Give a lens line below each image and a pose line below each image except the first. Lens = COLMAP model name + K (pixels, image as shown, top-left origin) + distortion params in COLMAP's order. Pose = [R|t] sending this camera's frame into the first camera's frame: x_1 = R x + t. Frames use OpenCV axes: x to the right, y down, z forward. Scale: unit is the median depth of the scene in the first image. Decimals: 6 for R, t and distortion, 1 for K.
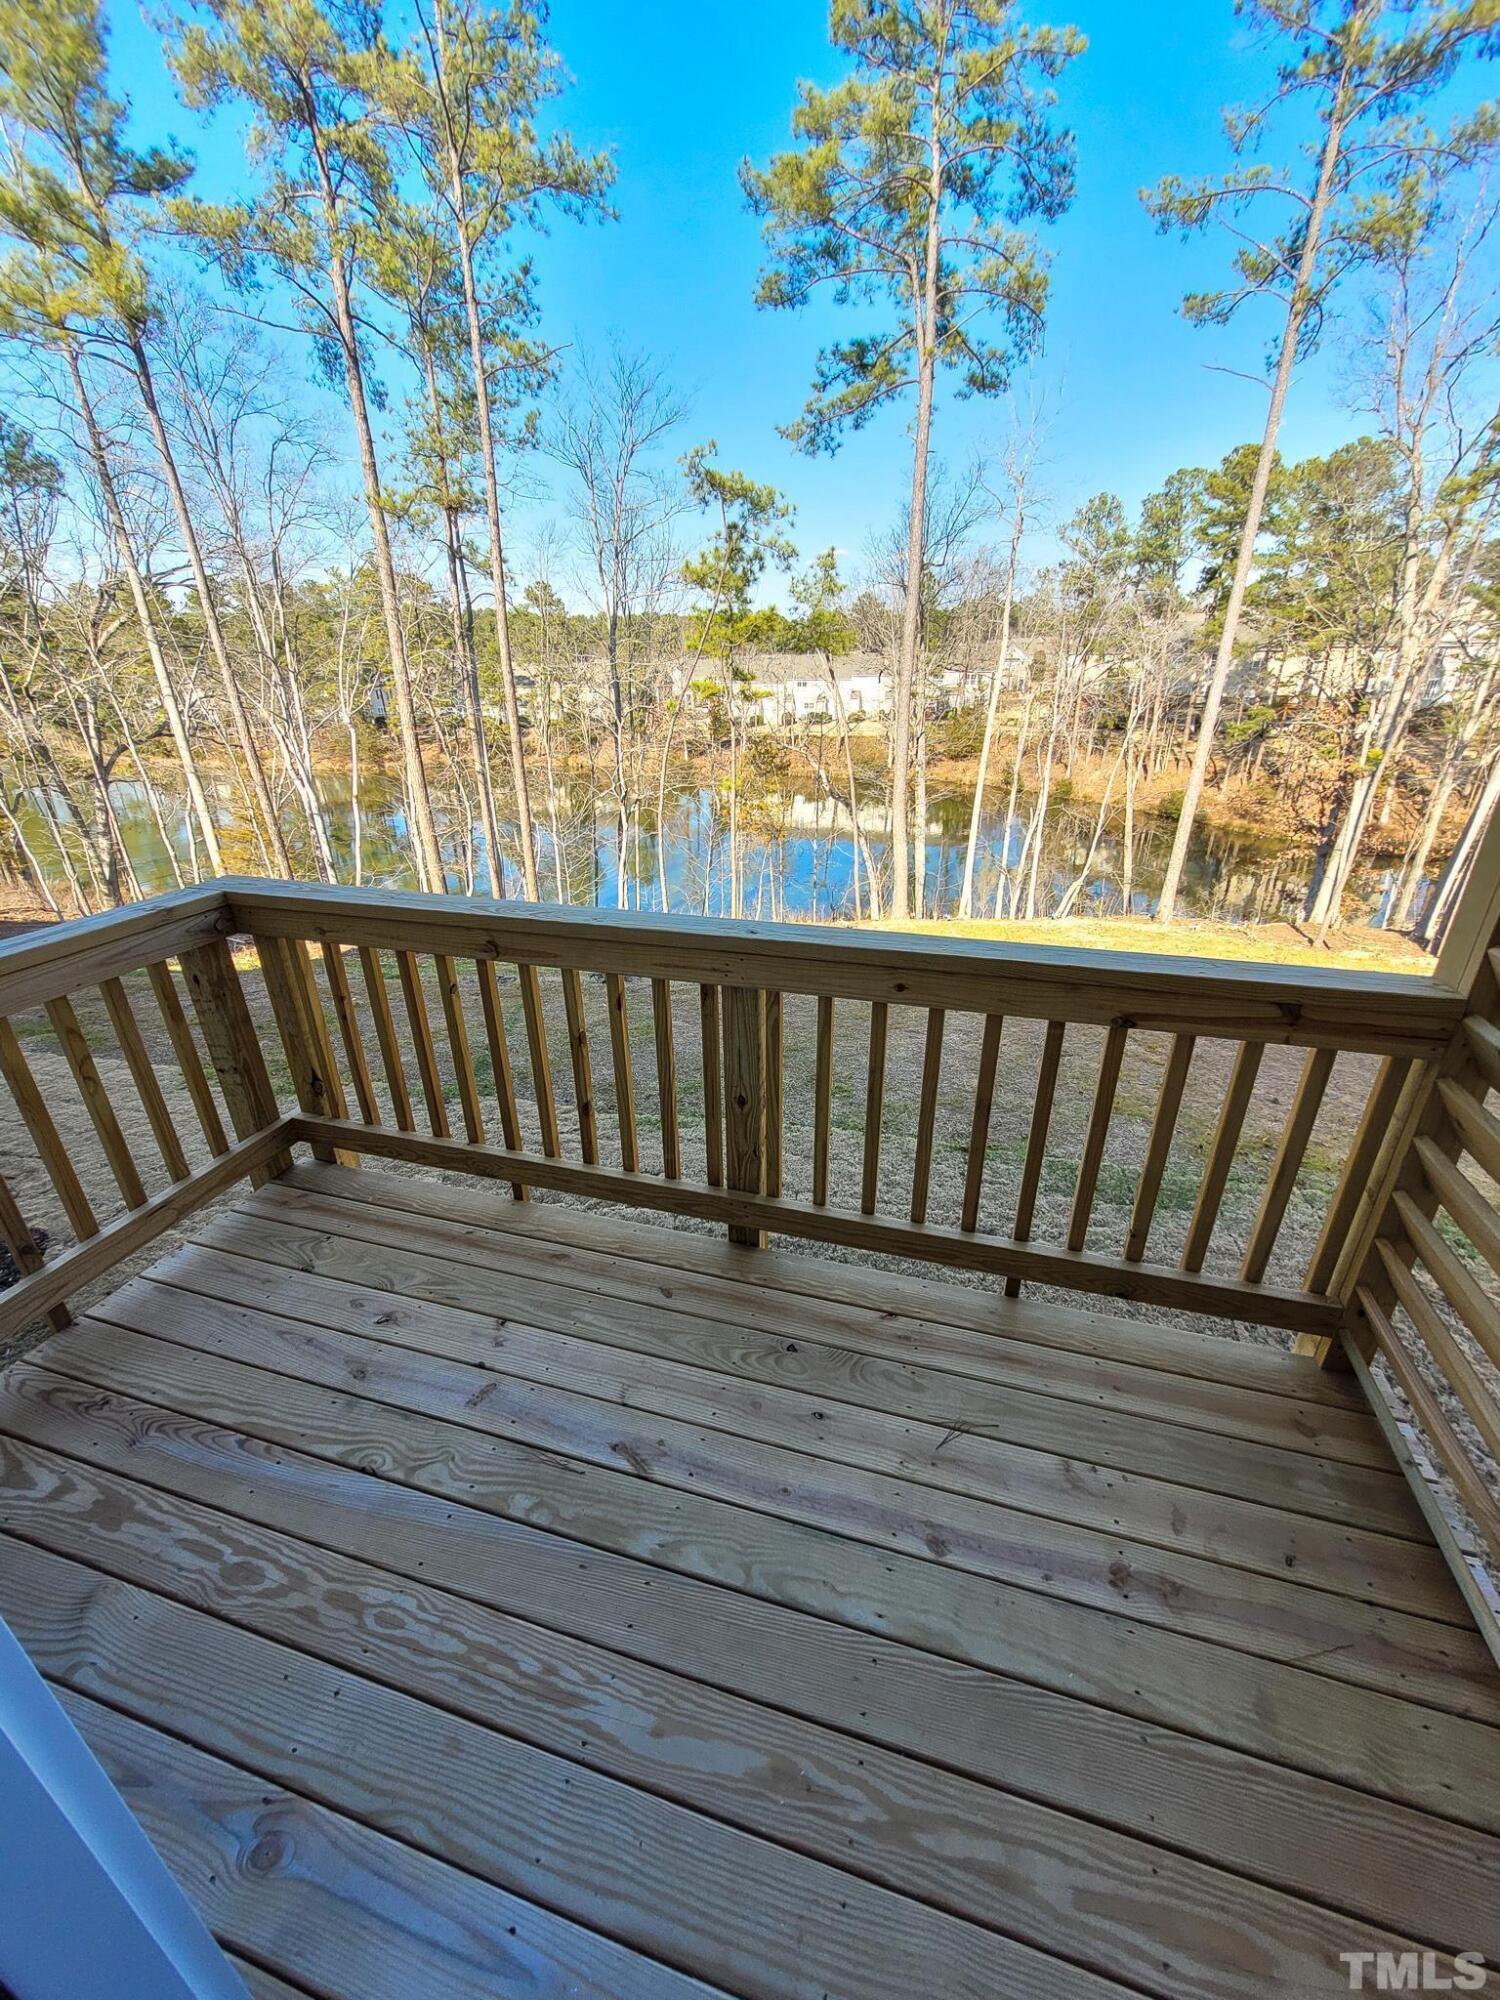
lens RADIAL K [[783.8, 0, 752.6], [0, 783.8, 1013.1], [0, 0, 1]] dist [0.002948, 0.000653]
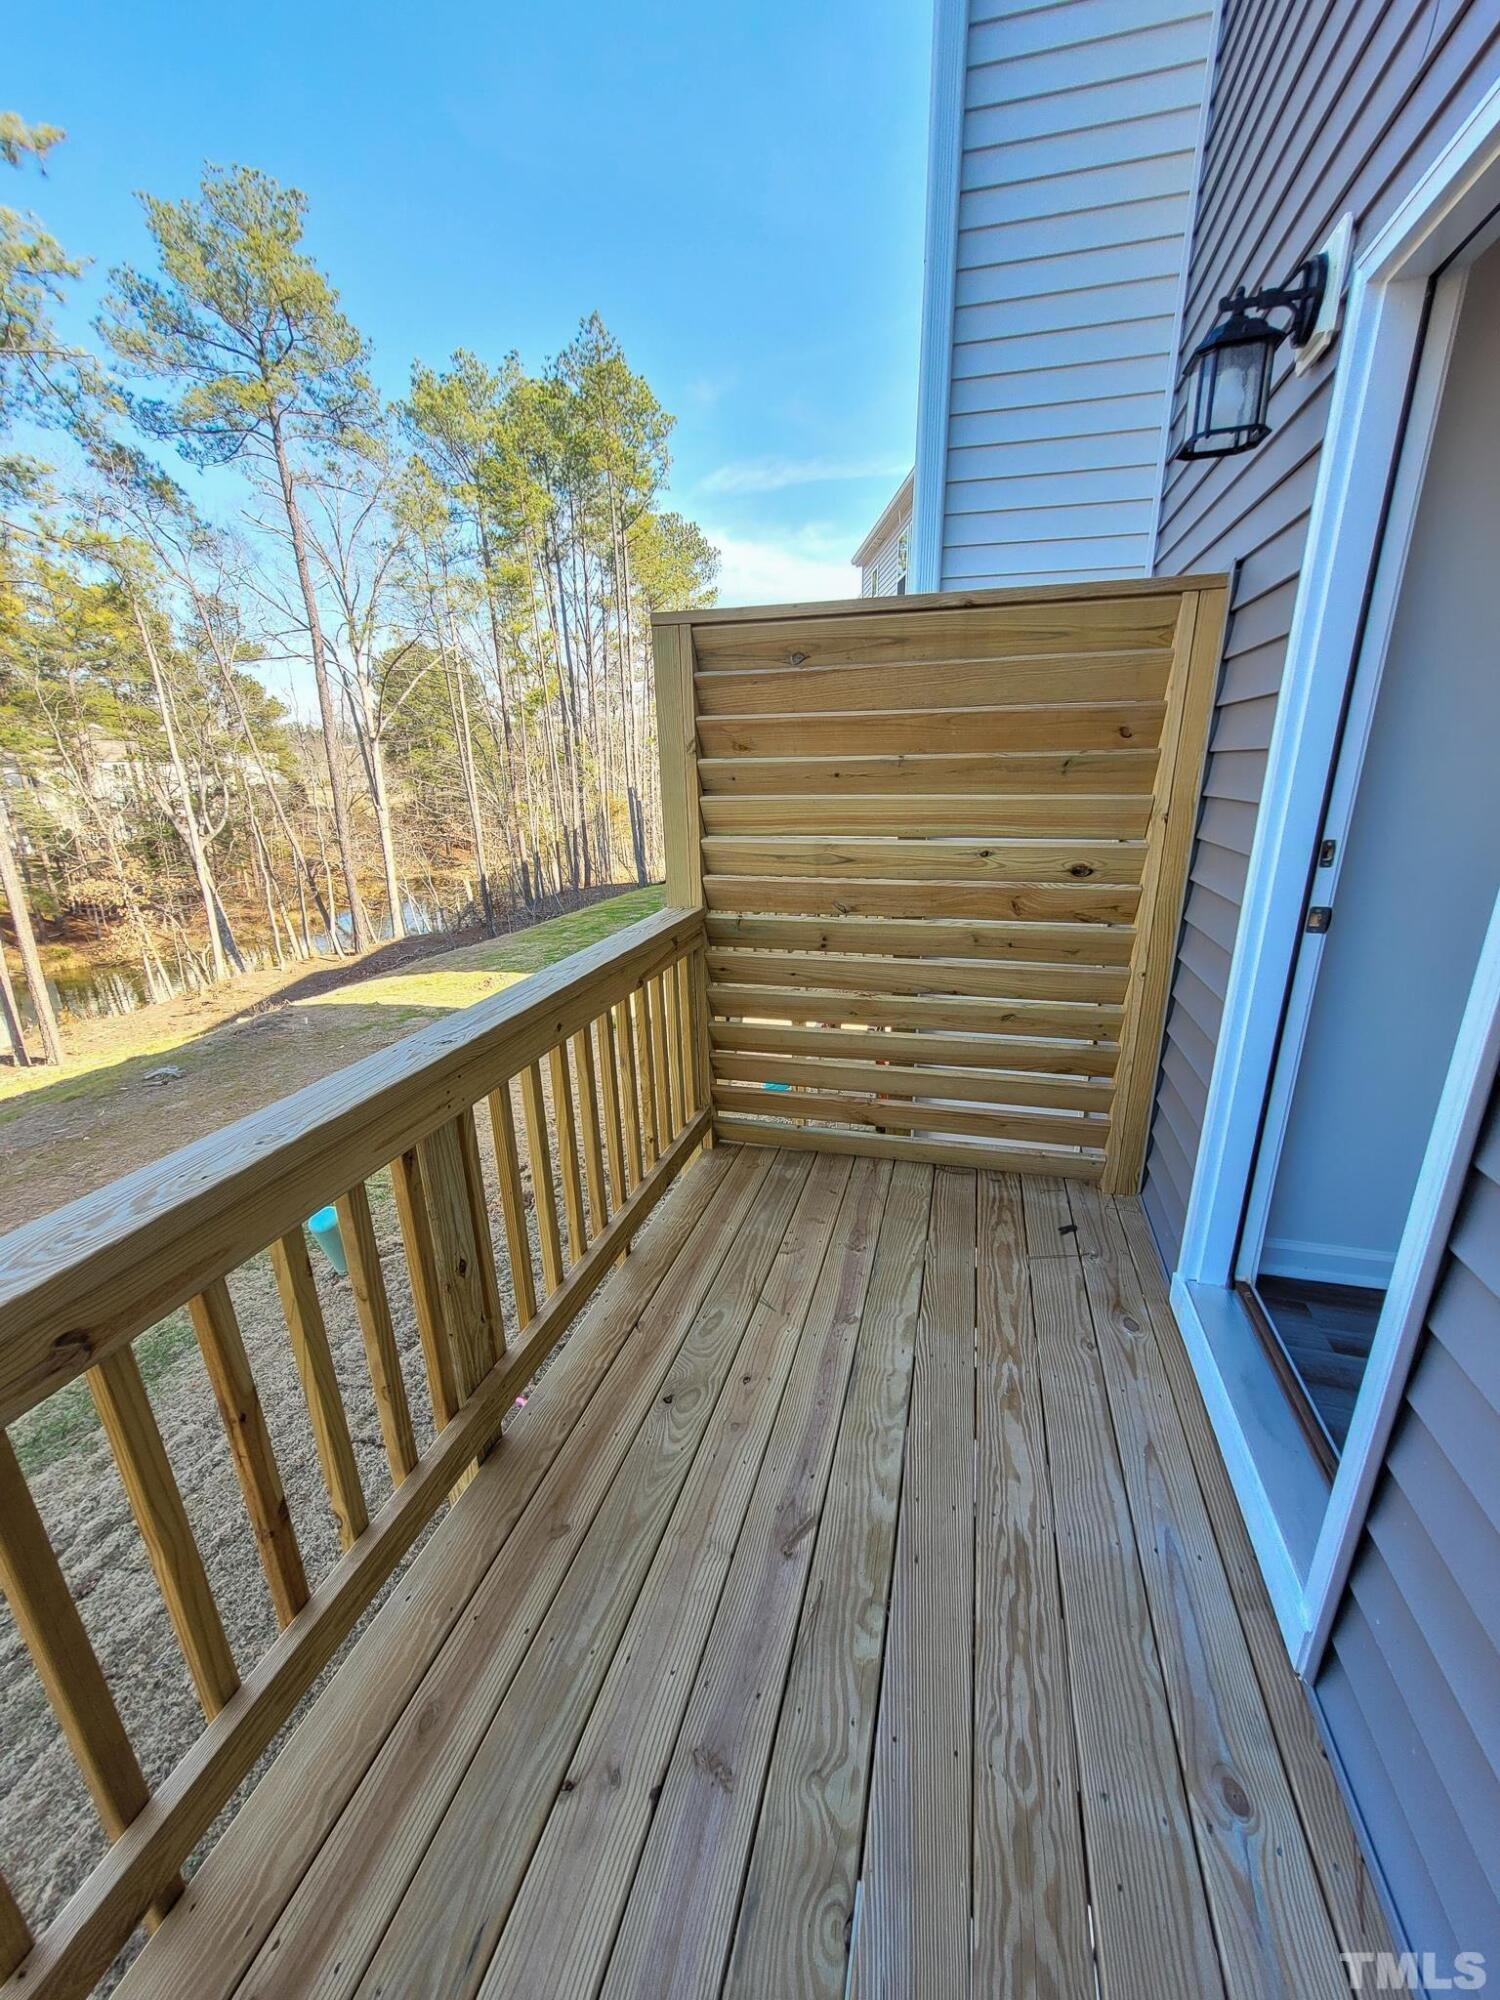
lens RADIAL K [[783.8, 0, 746.1], [0, 783.8, 1004.0], [0, 0, 1]] dist [0.002948, 0.000653]
pose [[-0.012572, -0.296178, 0.955050, -0.951641], [0.429518, 0.860919, 0.272640, -0.287416], [-0.902971, 0.413638, 0.116390, 0.760340]]
